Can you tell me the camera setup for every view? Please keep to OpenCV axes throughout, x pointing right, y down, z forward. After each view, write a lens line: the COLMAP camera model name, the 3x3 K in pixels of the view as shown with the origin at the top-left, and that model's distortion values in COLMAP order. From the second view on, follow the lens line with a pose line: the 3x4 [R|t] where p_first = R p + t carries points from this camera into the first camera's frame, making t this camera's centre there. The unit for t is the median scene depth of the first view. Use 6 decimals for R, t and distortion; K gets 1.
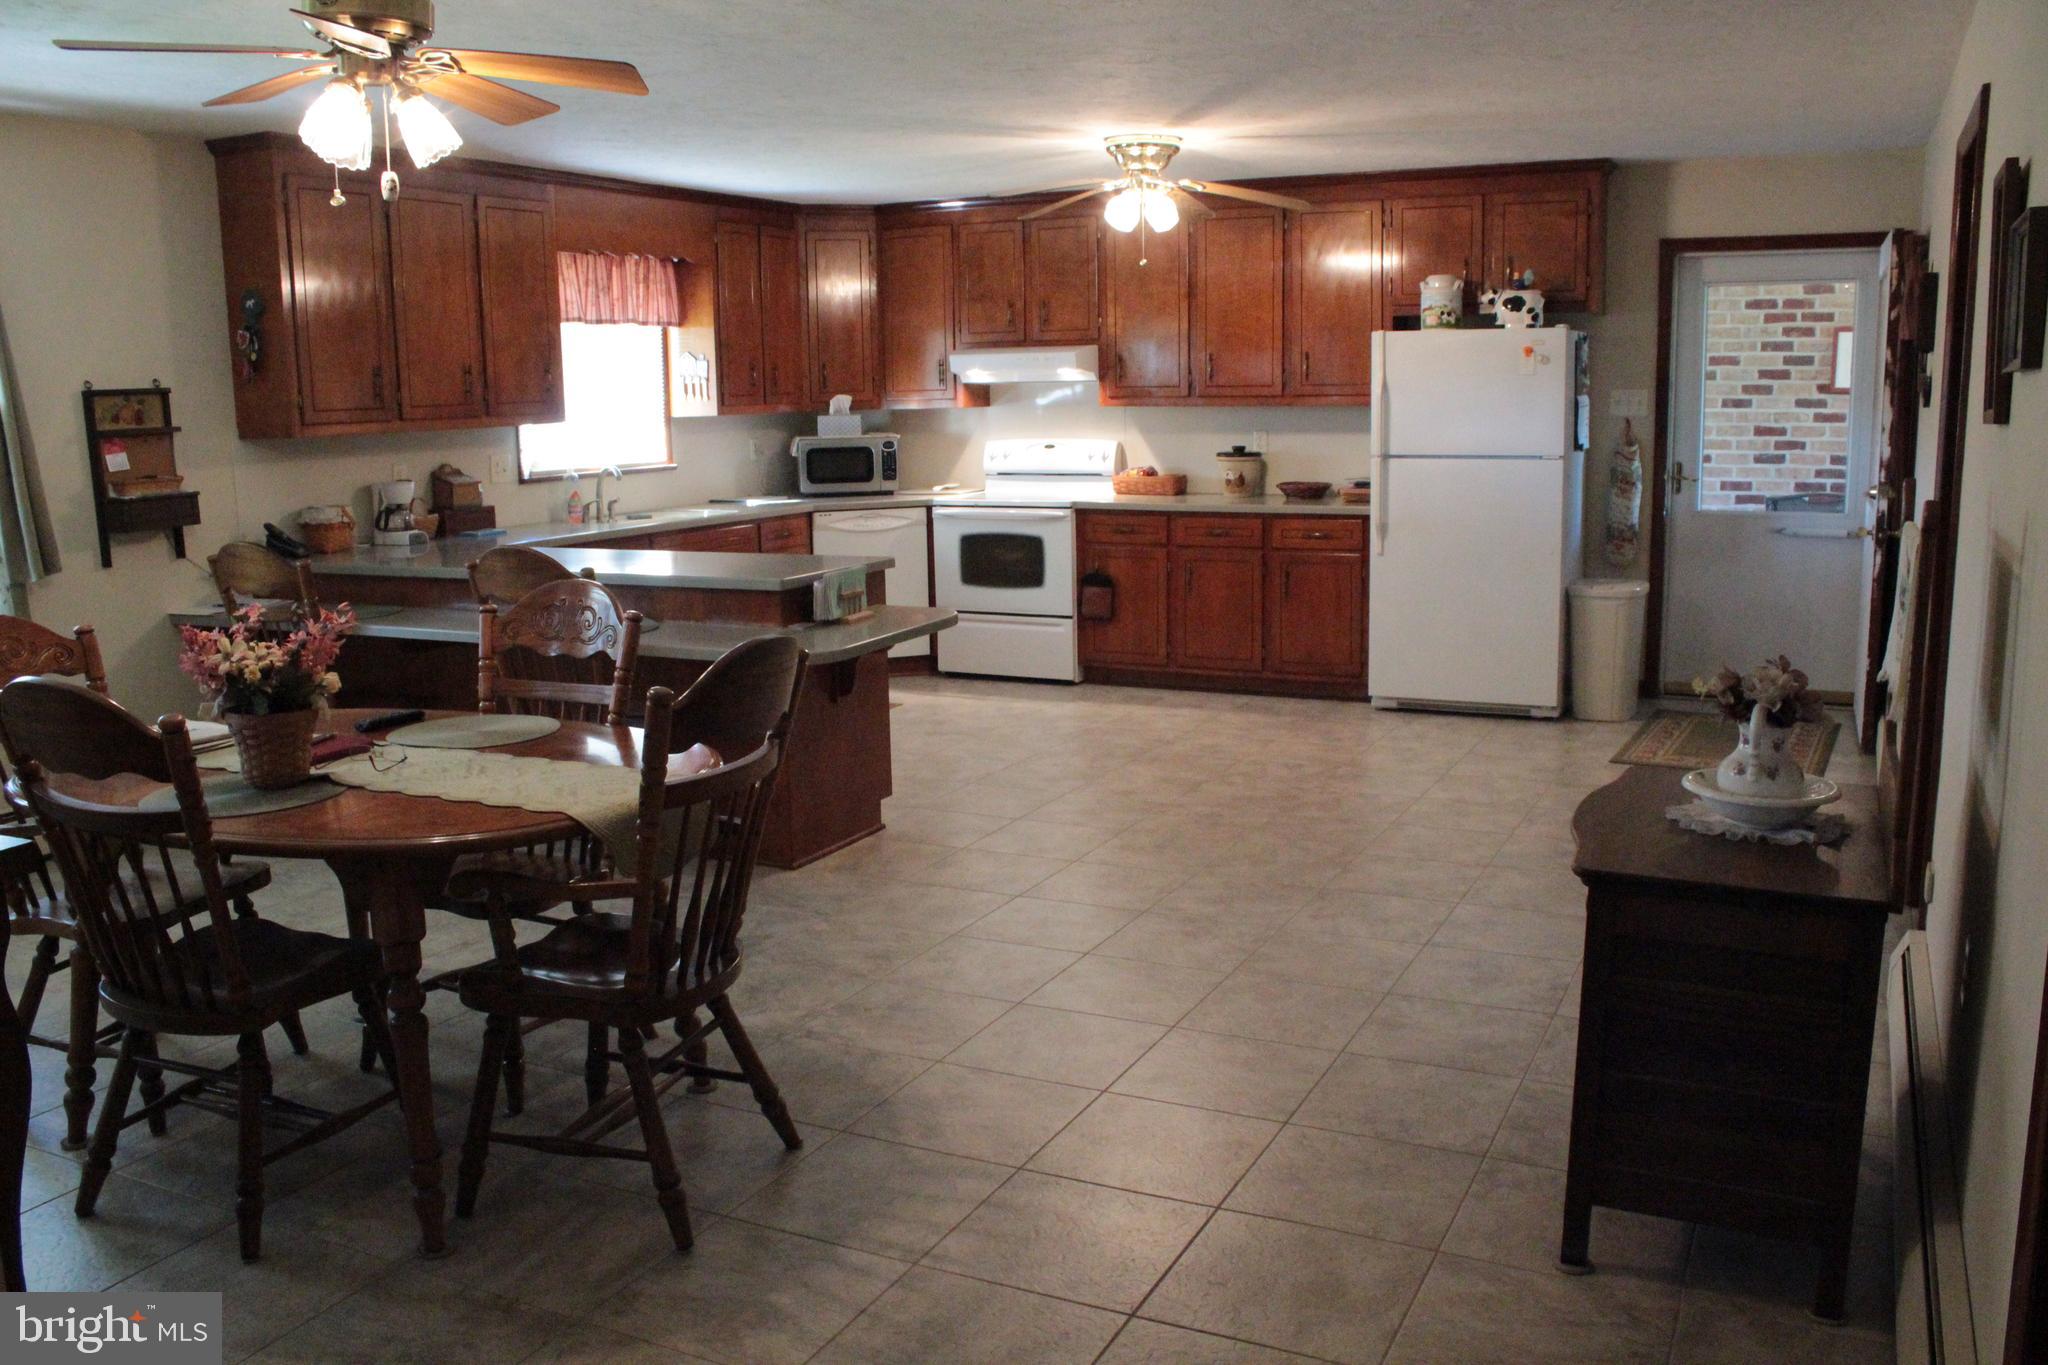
lens RADIAL K [[1710.7, 0, 1013.4], [0, 1710.7, 687.2], [0, 0, 1]] dist [-0.141589, 0.091935]
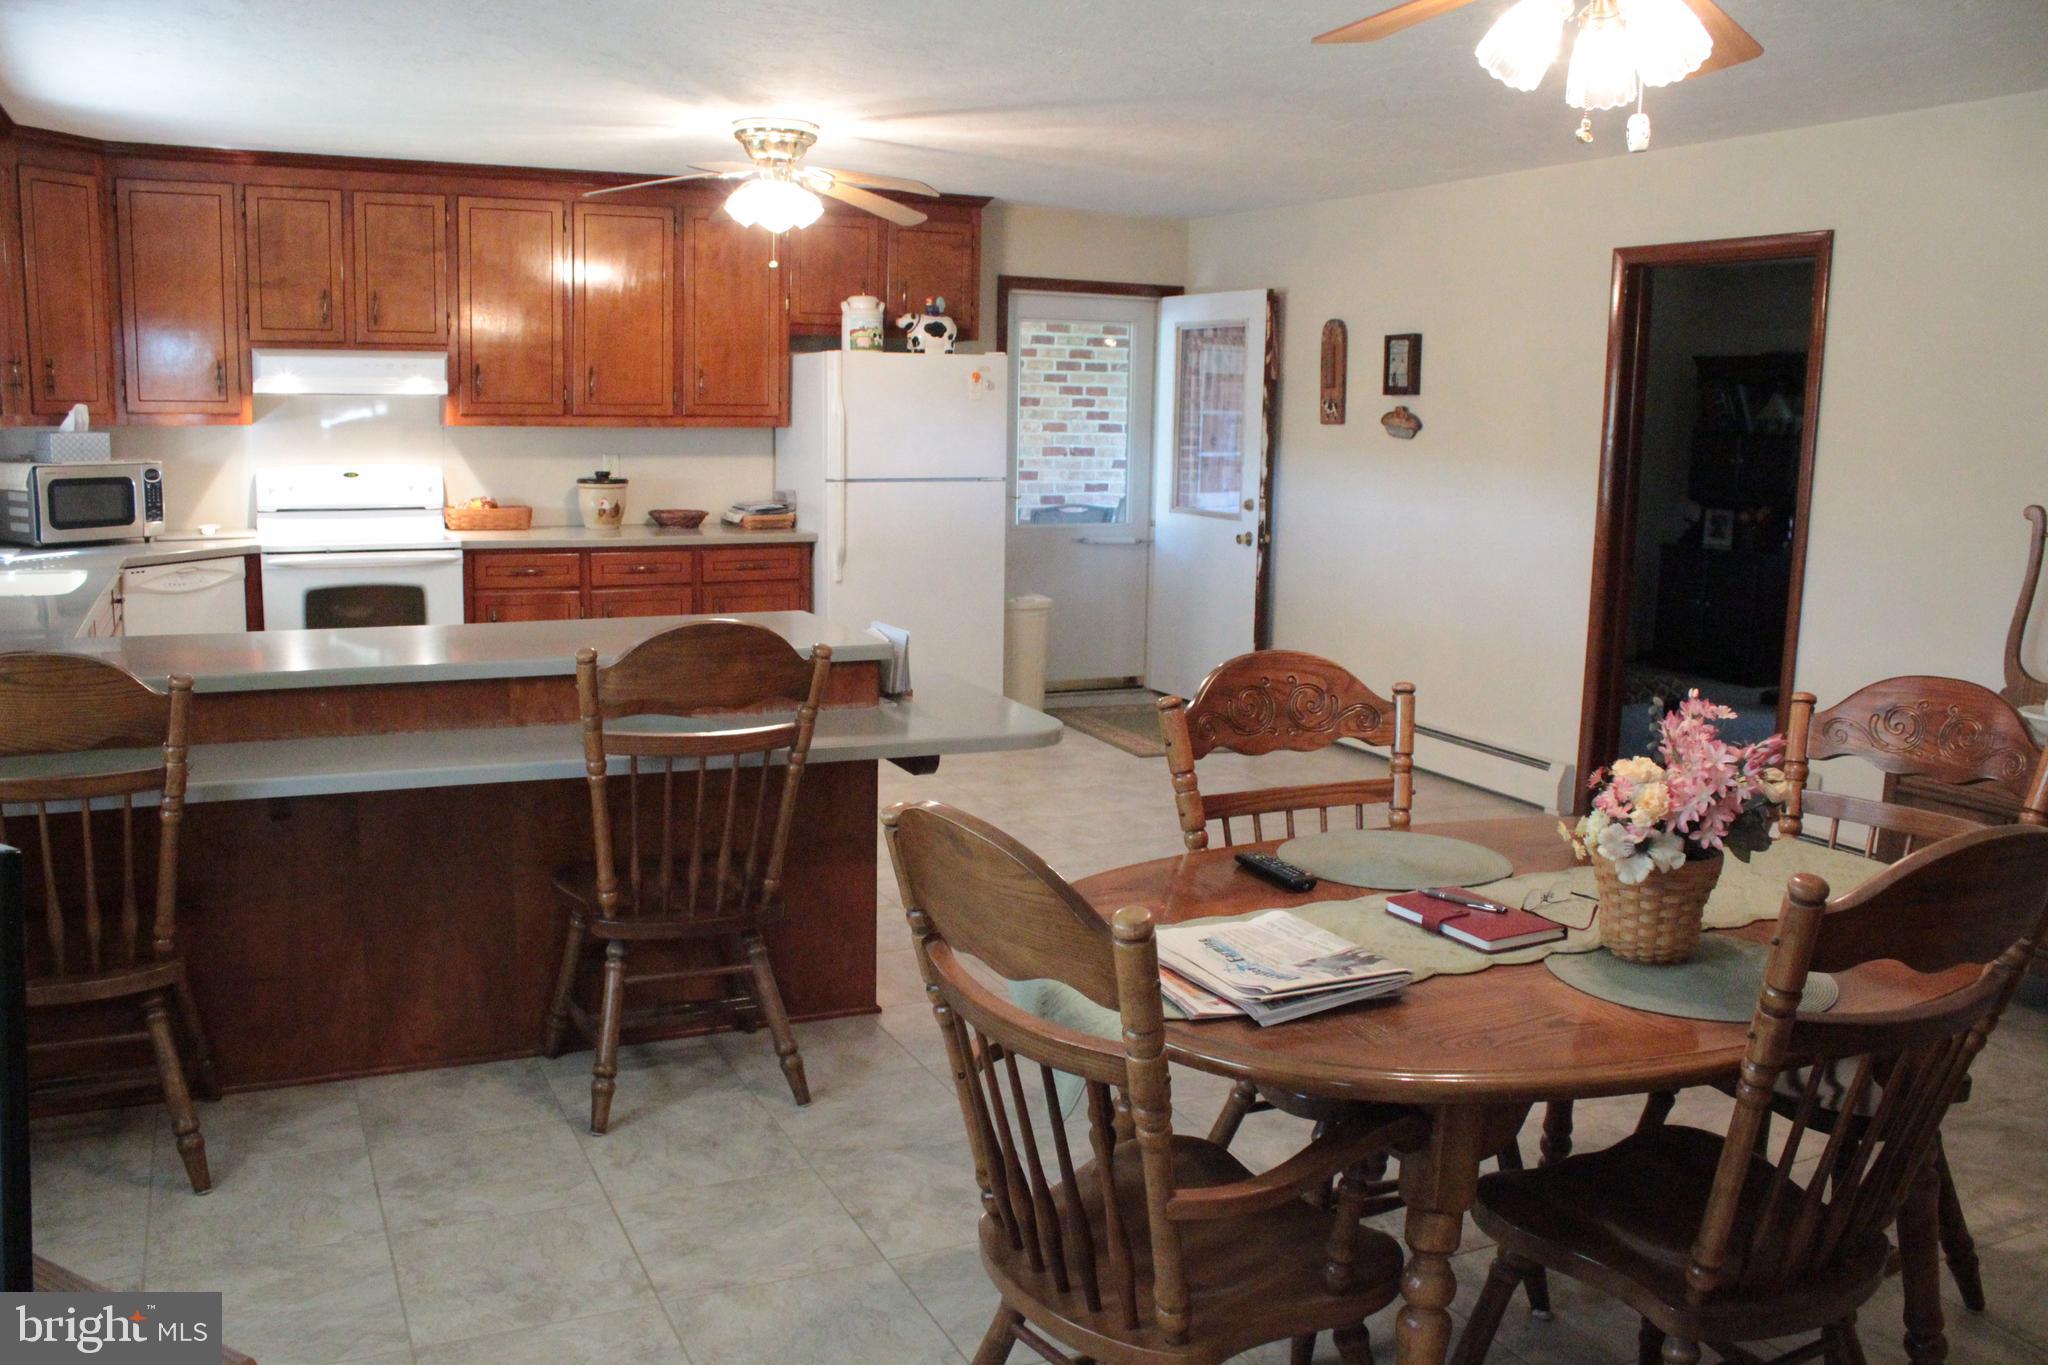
lens RADIAL K [[1710.7, 0, 1019.4], [0, 1710.7, 676.2], [0, 0, 1]] dist [-0.141589, 0.091935]
pose [[0.617753, -0.092953, 0.780859, -0.439653], [0.107011, 0.993689, 0.033629, -0.042746], [-0.779057, 0.062786, 0.623802, 0.291384]]
